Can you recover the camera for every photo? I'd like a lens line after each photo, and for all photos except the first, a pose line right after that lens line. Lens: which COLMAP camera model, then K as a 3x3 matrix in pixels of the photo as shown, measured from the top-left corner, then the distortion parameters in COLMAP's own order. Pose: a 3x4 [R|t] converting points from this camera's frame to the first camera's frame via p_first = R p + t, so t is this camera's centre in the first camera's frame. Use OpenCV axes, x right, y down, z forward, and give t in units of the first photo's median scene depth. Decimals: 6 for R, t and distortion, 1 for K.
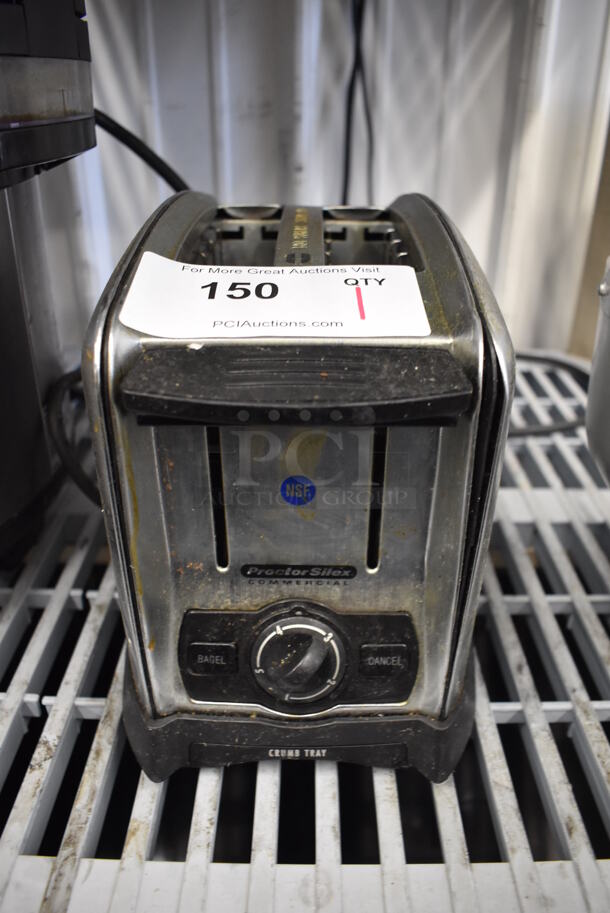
lens RADIAL K [[700.9, 0, 305.0], [0, 700.9, 456.5], [0, 0, 1]] dist [-0.086666, -0.001588]
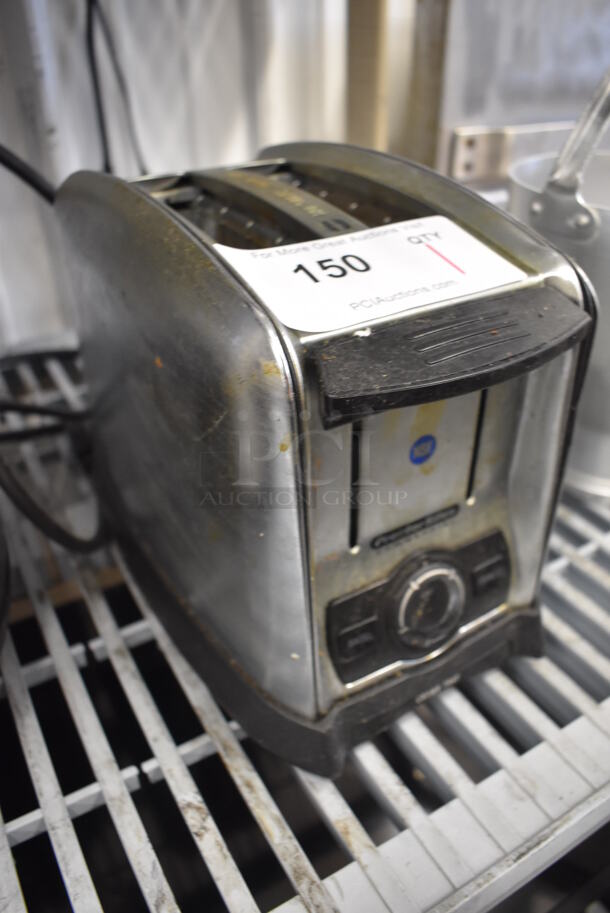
lens RADIAL K [[700.9, 0, 305.0], [0, 700.9, 456.5], [0, 0, 1]] dist [-0.086666, -0.001588]
pose [[0.860162, -0.300203, 0.412310, -0.540236], [0.264010, 0.953762, 0.143657, -0.125125], [-0.436372, -0.014715, 0.899646, 0.135422]]
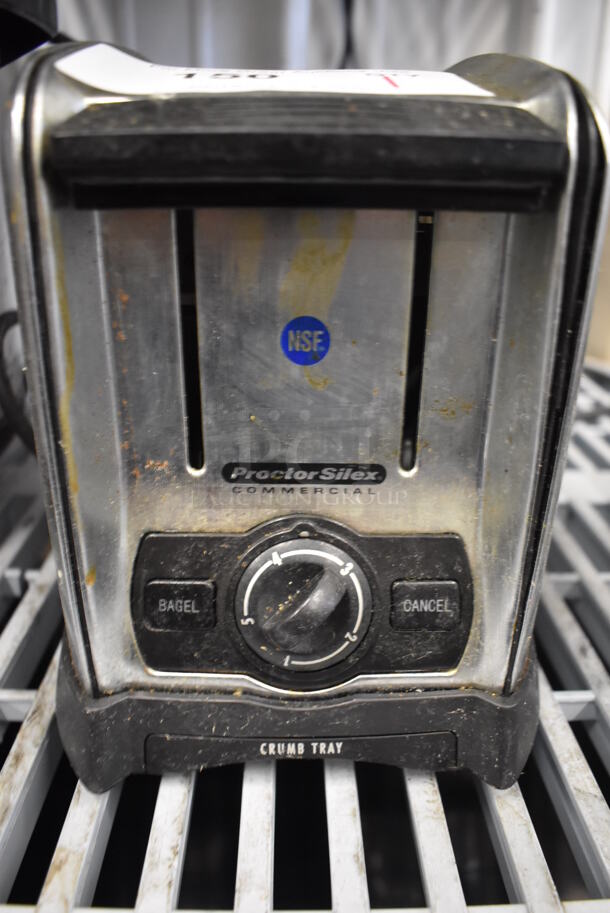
lens RADIAL K [[700.9, 0, 305.0], [0, 700.9, 456.5], [0, 0, 1]] dist [-0.086666, -0.001588]
pose [[0.999558, -0.000202, 0.029742, -0.028814], [0.003159, 0.995039, -0.099436, 0.214160], [-0.029574, 0.099486, 0.994599, 0.289484]]
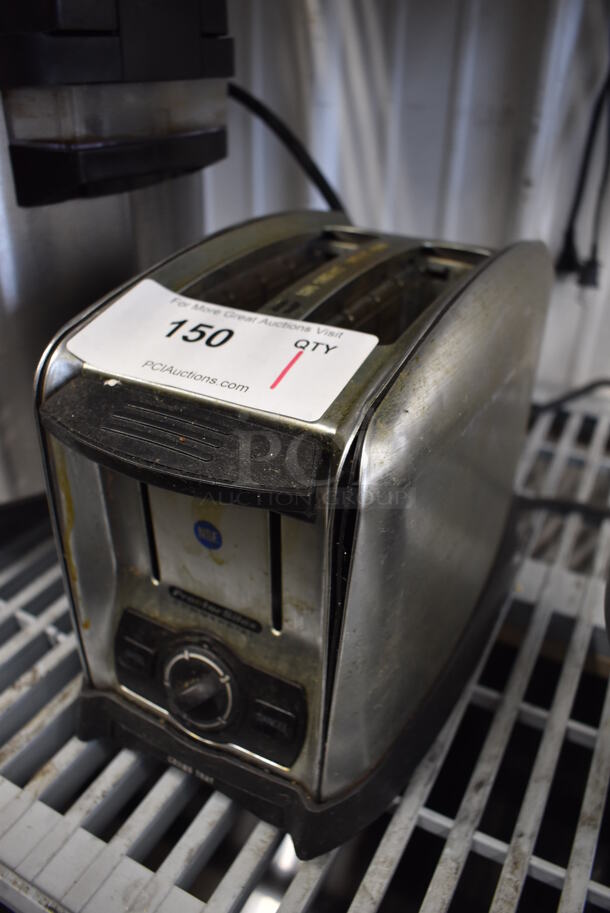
lens RADIAL K [[693.5, 0, 305.0], [0, 693.5, 456.5], [0, 0, 1]] dist [-0.087783, 0.003843]
pose [[0.885595, 0.250445, -0.391150, 0.443712], [-0.235932, 0.967991, 0.085615, -0.167941], [0.400072, 0.016465, 0.916336, 0.117334]]
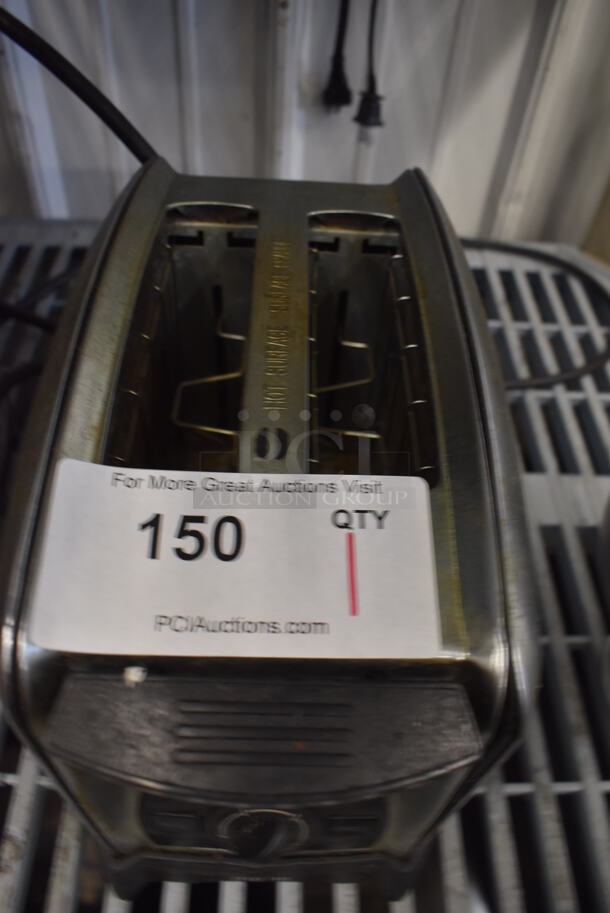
lens RADIAL K [[693.5, 0, 305.0], [0, 693.5, 456.5], [0, 0, 1]] dist [-0.087783, 0.003843]
pose [[0.998758, 0.024893, 0.043168, -0.006235], [-0.038663, 0.933627, 0.356153, -0.528695], [-0.031437, -0.357380, 0.933430, 0.304848]]
